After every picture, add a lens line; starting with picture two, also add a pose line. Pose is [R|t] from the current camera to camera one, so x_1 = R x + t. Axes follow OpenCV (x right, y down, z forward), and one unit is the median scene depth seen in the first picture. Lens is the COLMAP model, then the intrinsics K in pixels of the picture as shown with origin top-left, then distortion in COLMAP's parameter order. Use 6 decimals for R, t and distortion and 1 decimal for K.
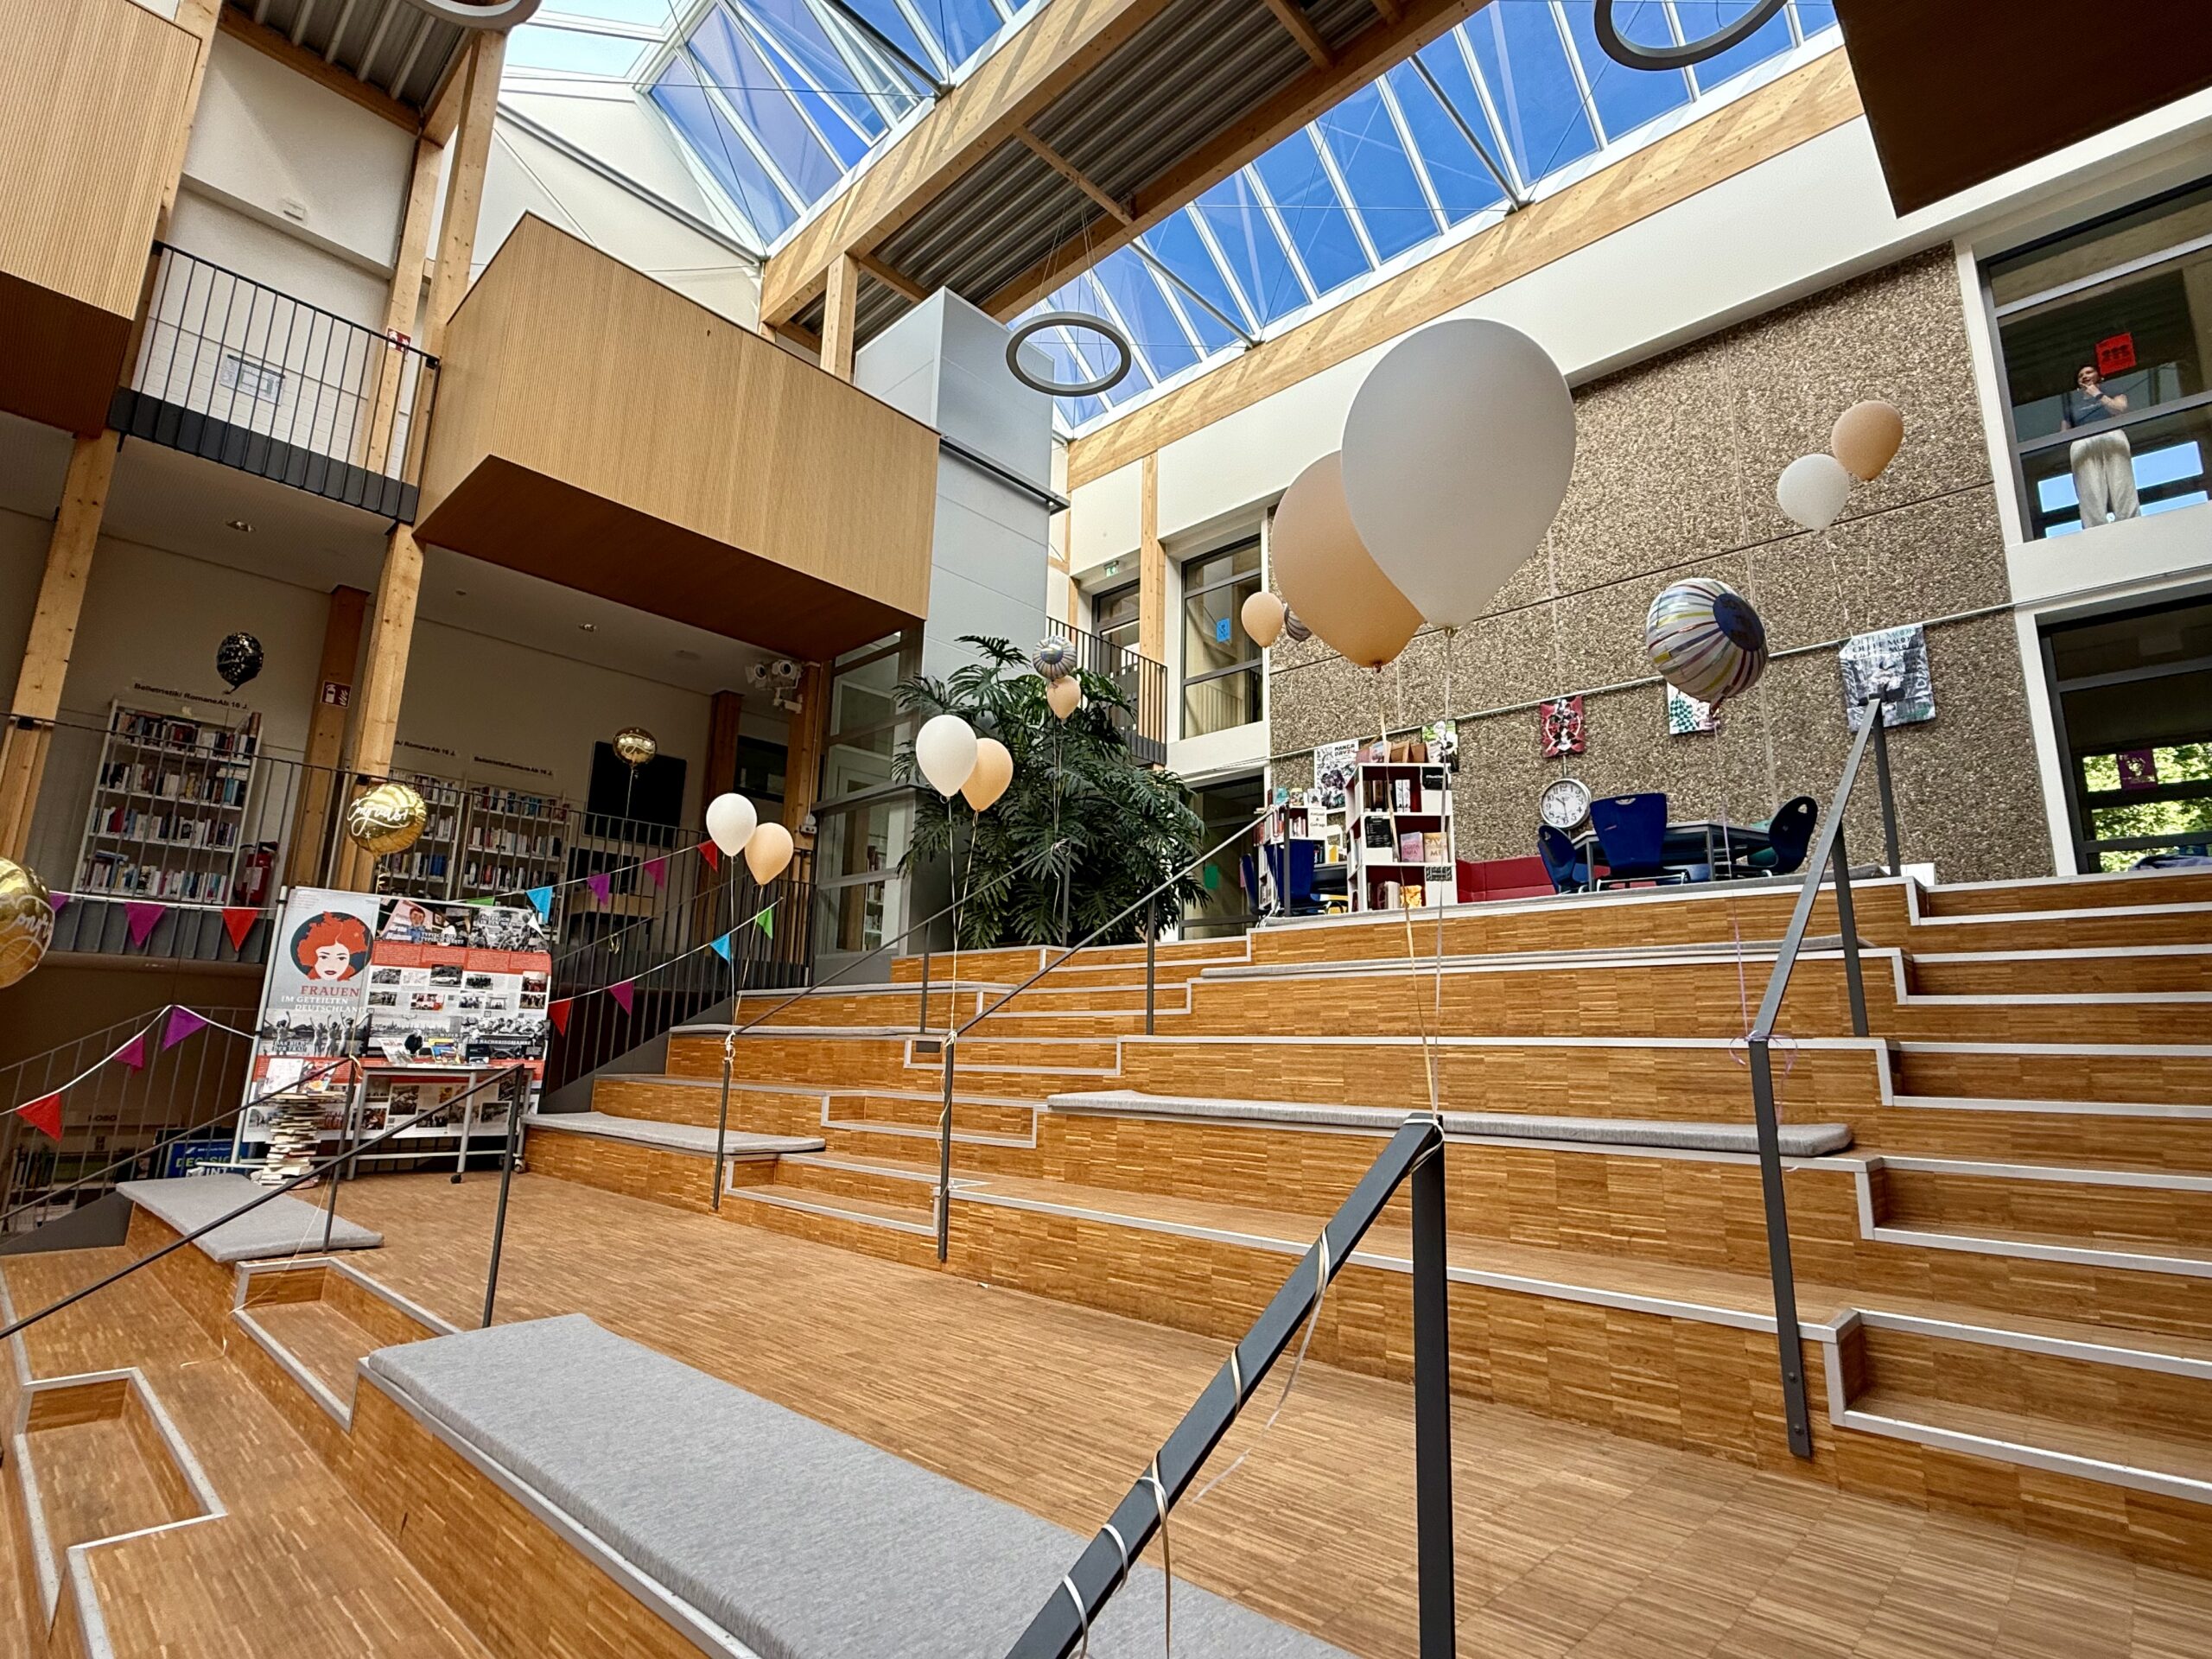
lens RADIAL K [[1082.6, 0, 1106.0], [0, 1082.6, 829.5], [0, 0, 1]] dist [0.008714, 0.000270]
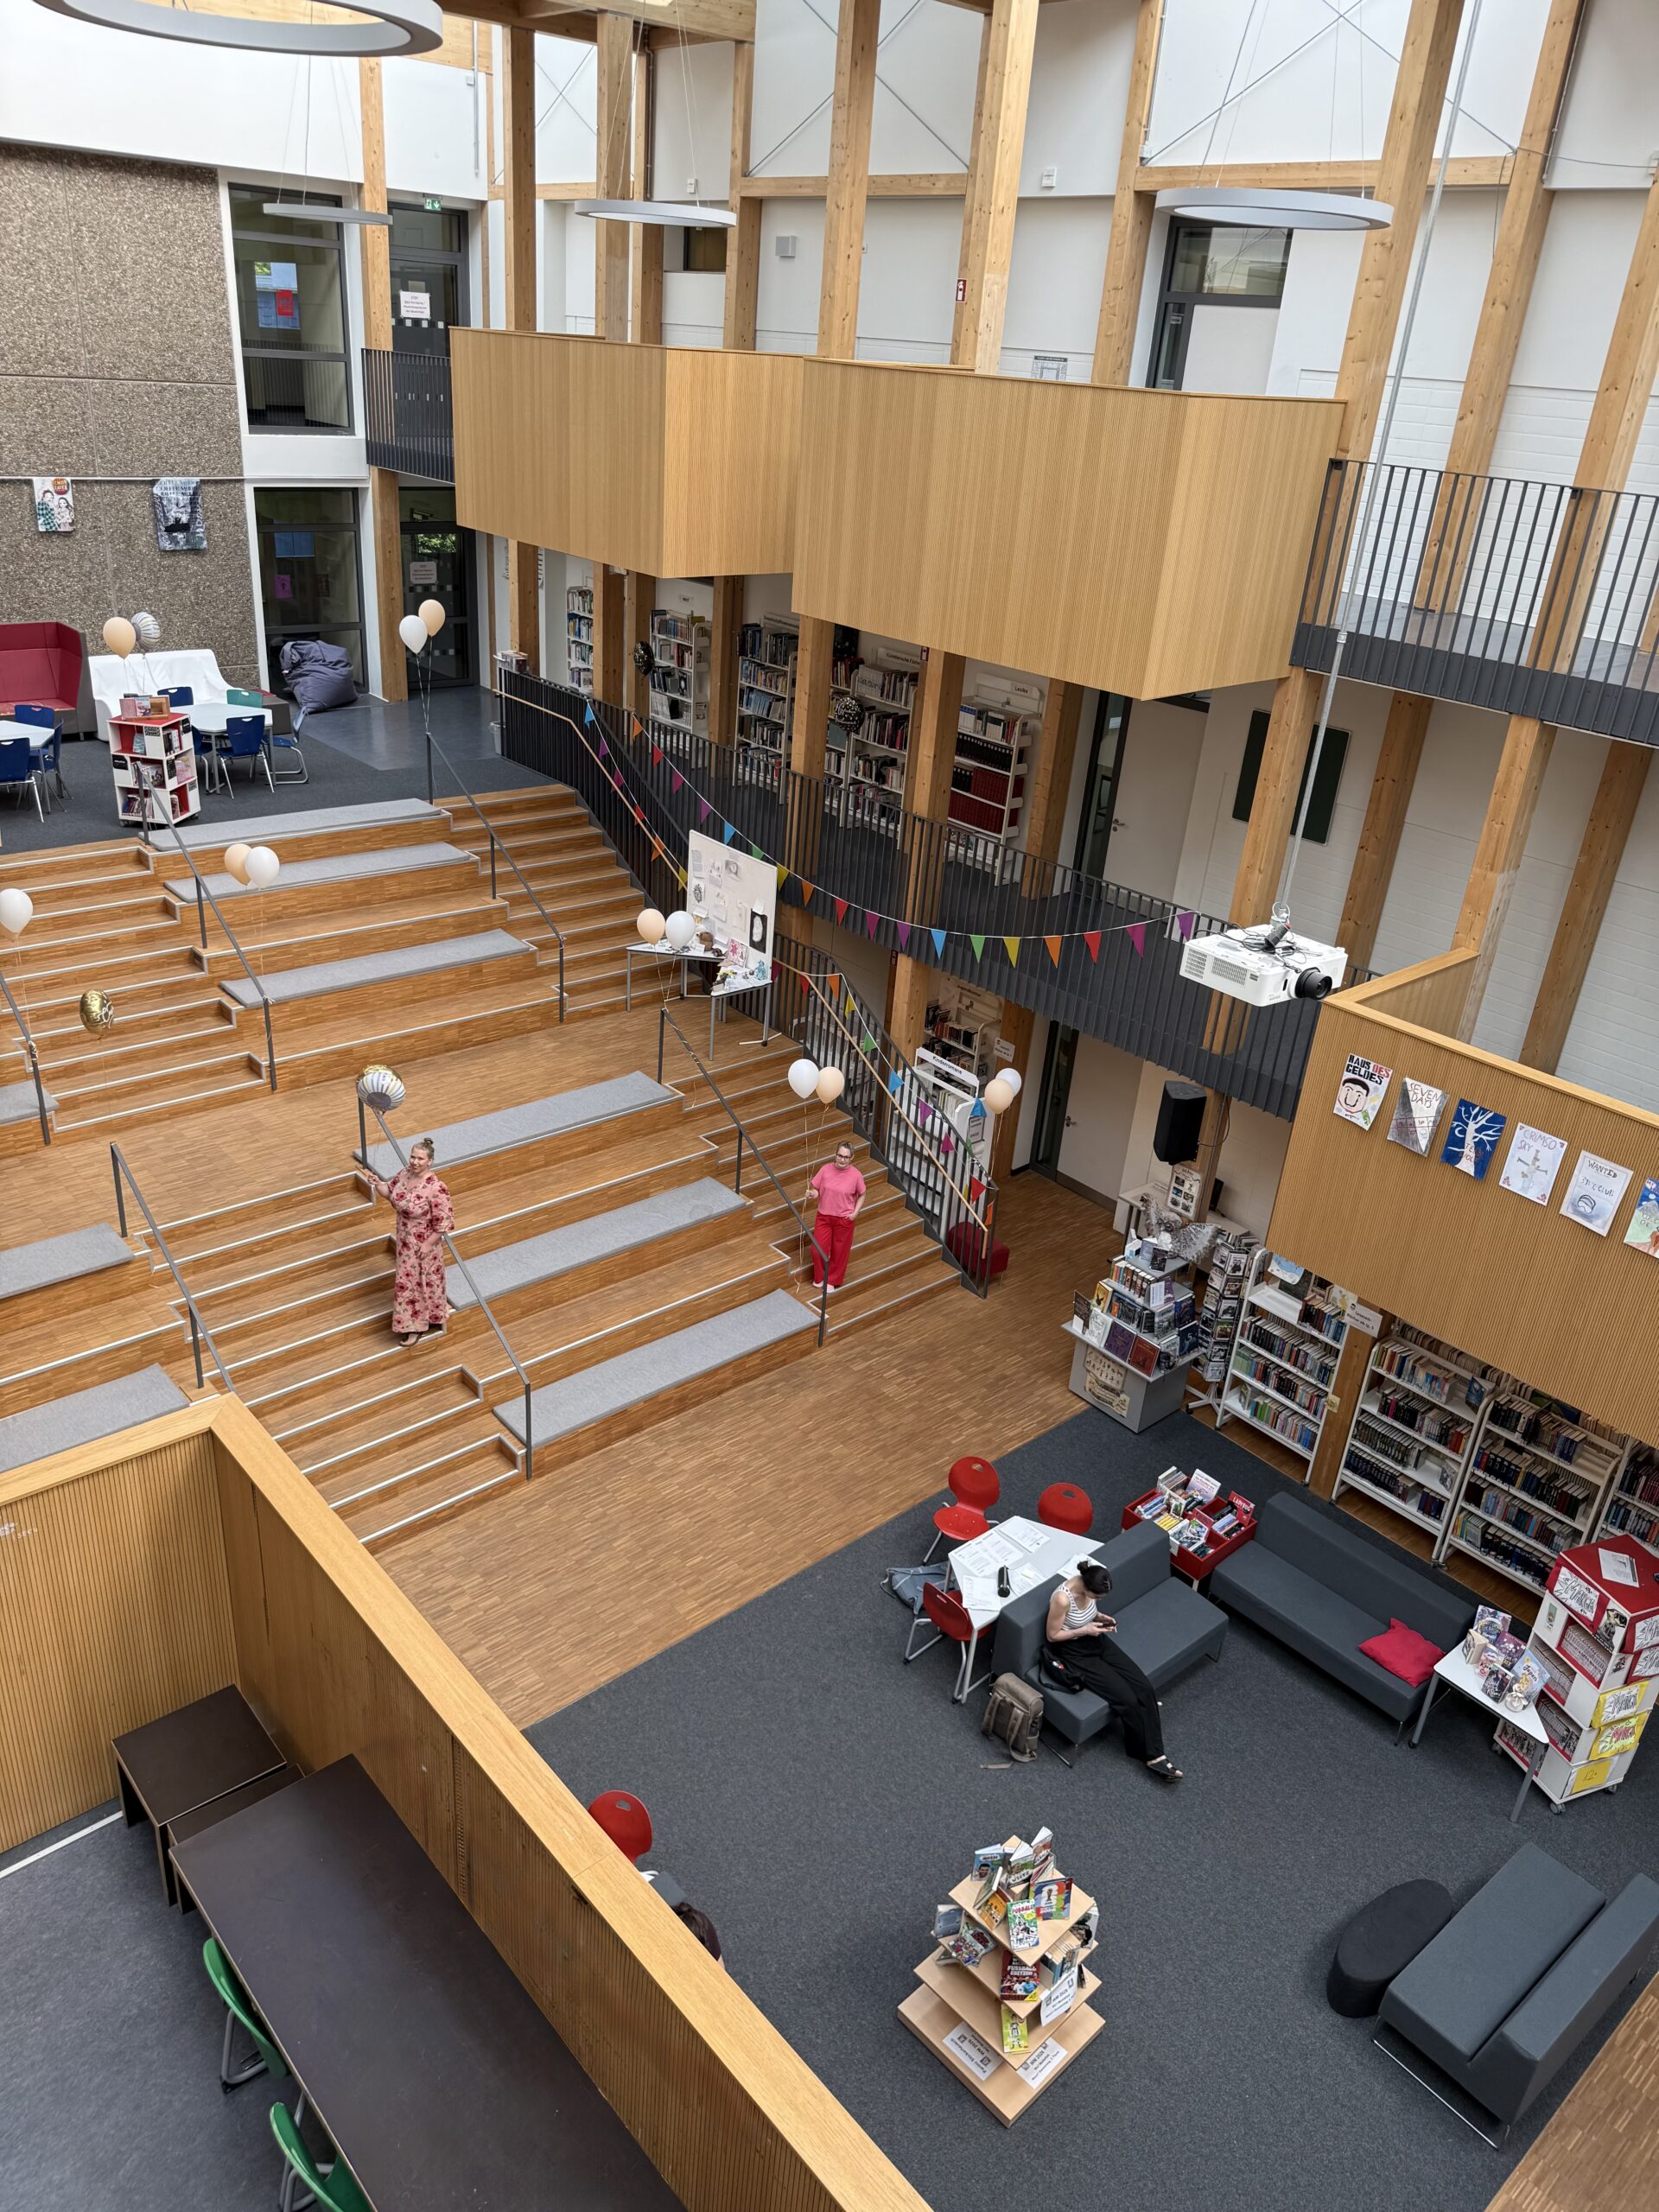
lens RADIAL K [[1541.5, 0, 857.8], [0, 1541.5, 1114.5], [0, 0, 1]] dist [0.000226, -0.024732]
pose [[0.080634, -0.452295, 0.888216, -1.408988], [-0.281674, 0.844455, 0.455583, -0.652420], [-0.956116, -0.286923, -0.059308, 0.013411]]
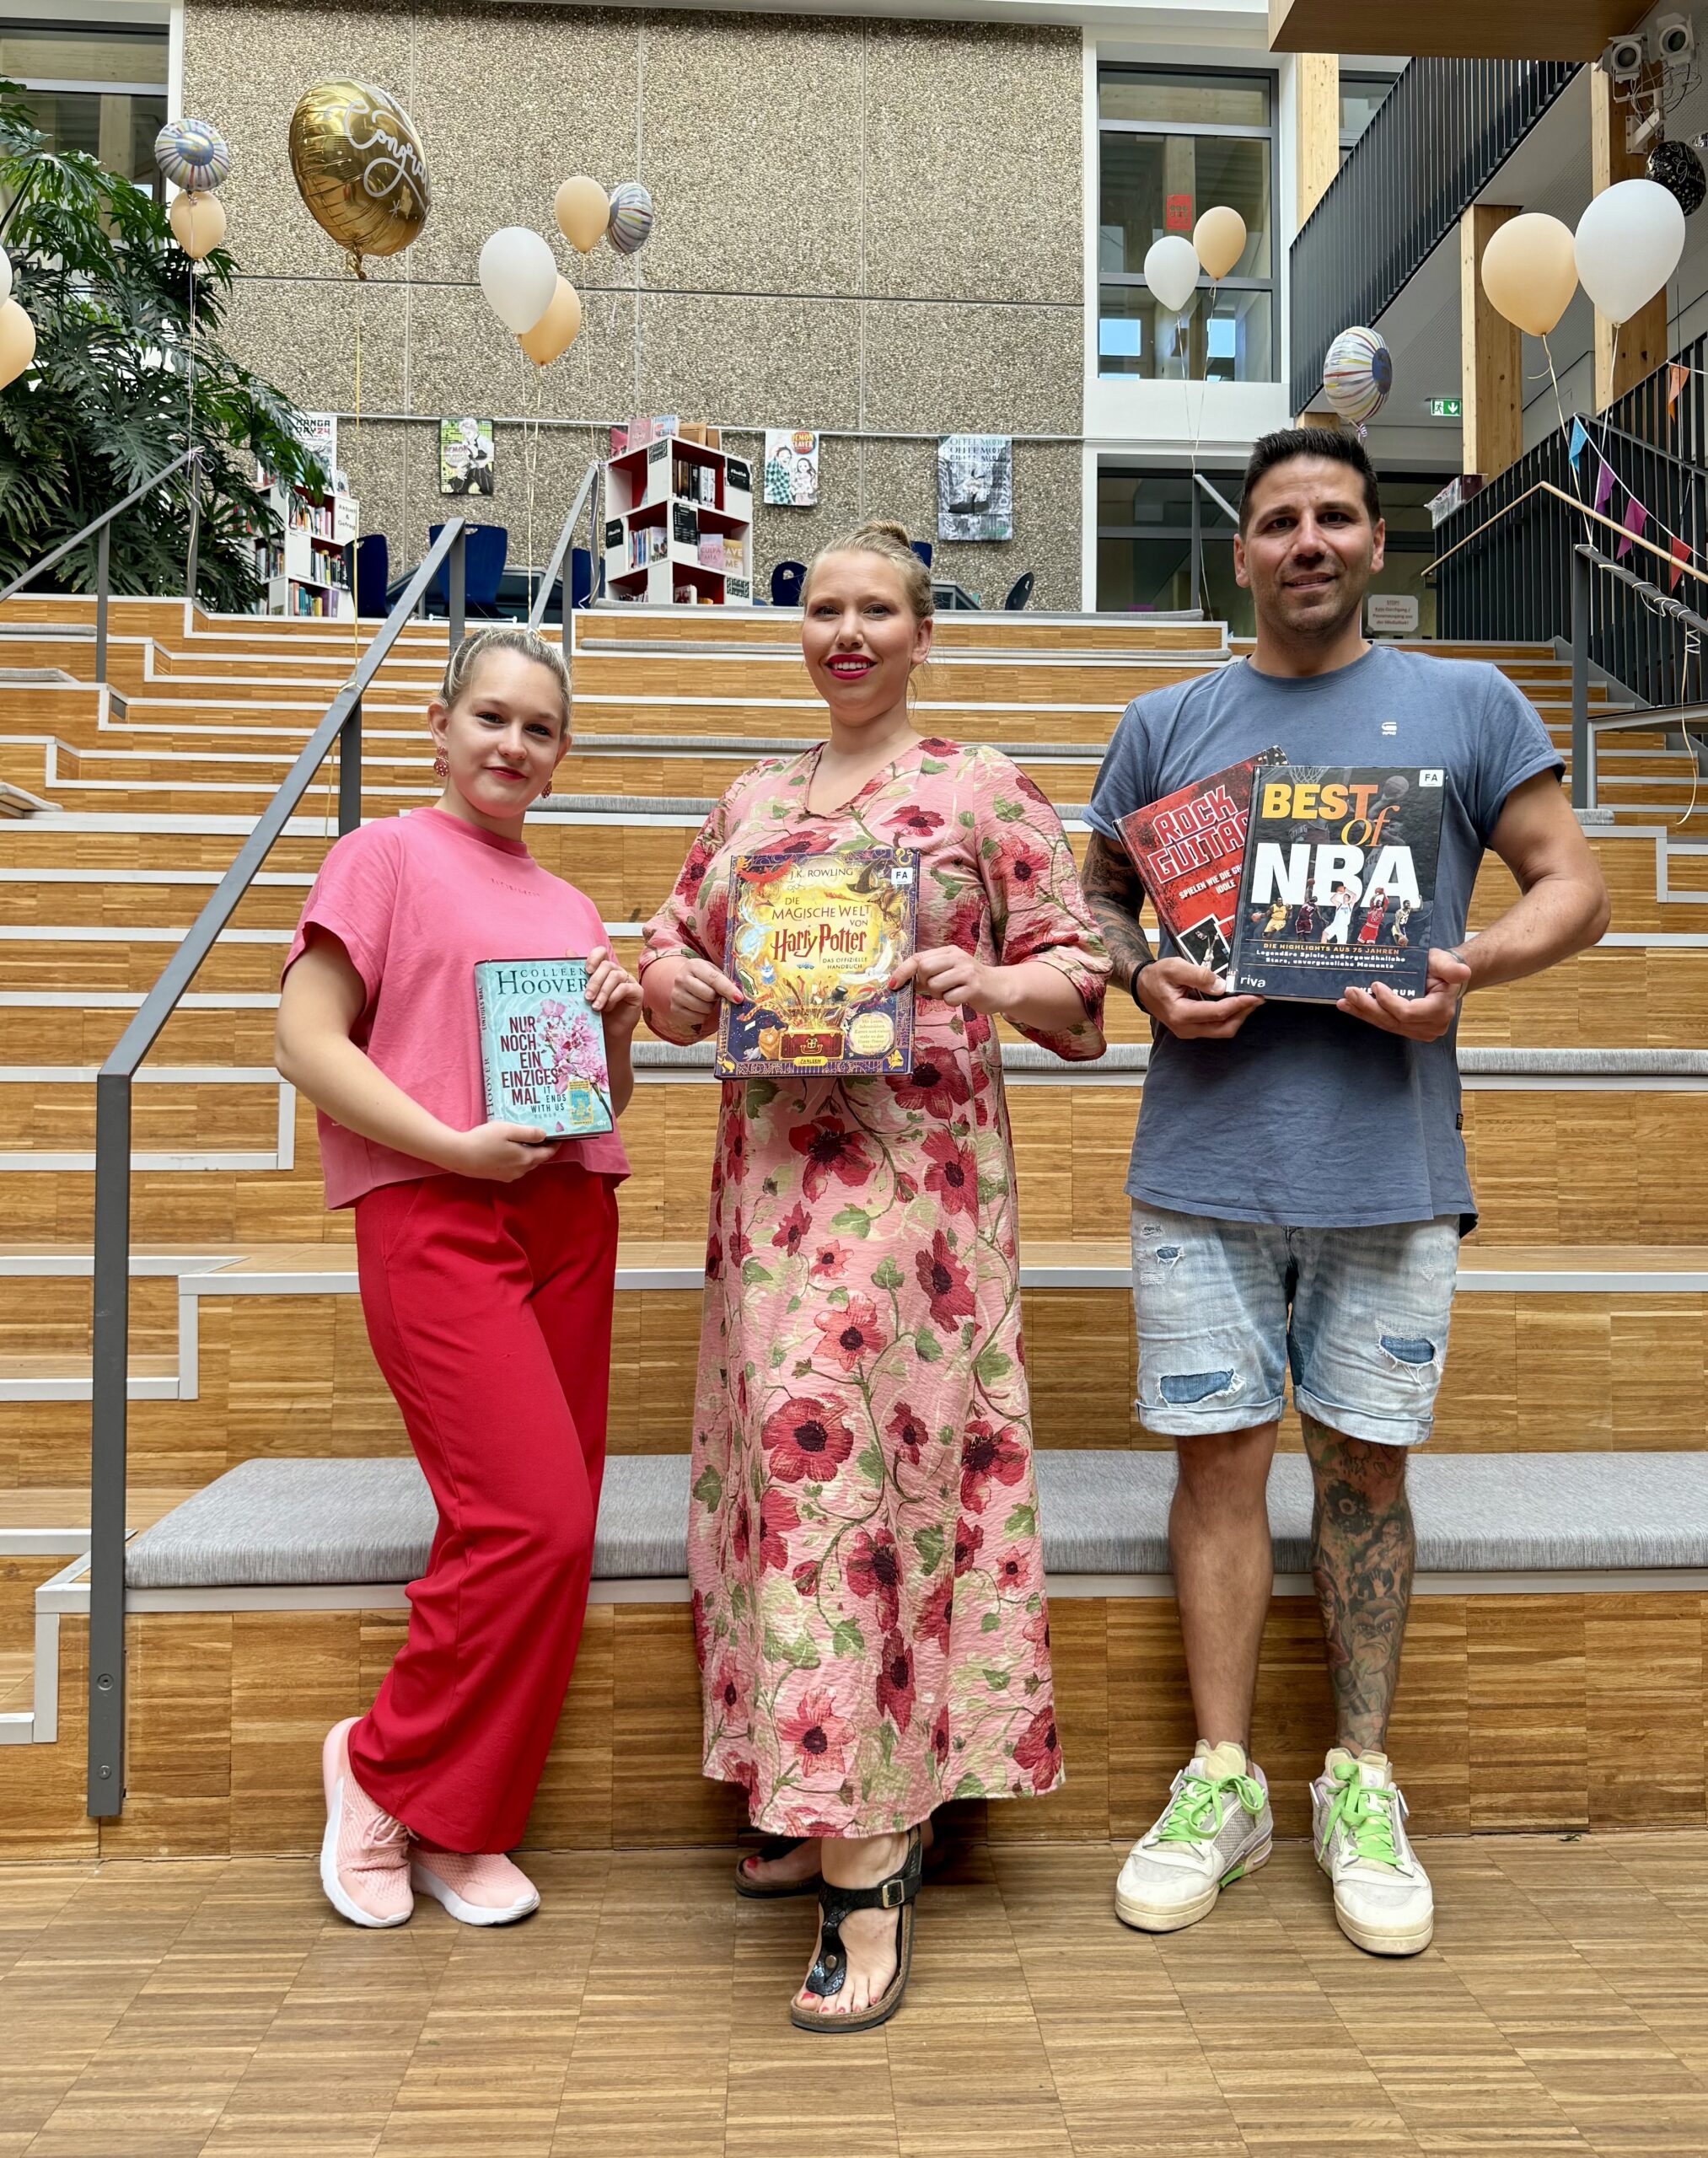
lens RADIAL K [[1853.4, 0, 858.7], [0, 1853.4, 984.8], [0, 0, 1]] dist [0.173644, -0.400800]
pose [[0.687989, 0.030296, 0.725089, -0.512005], [-0.142587, 0.985297, 0.094124, 0.145736], [-0.711576, -0.168144, 0.682193, -0.107302]]
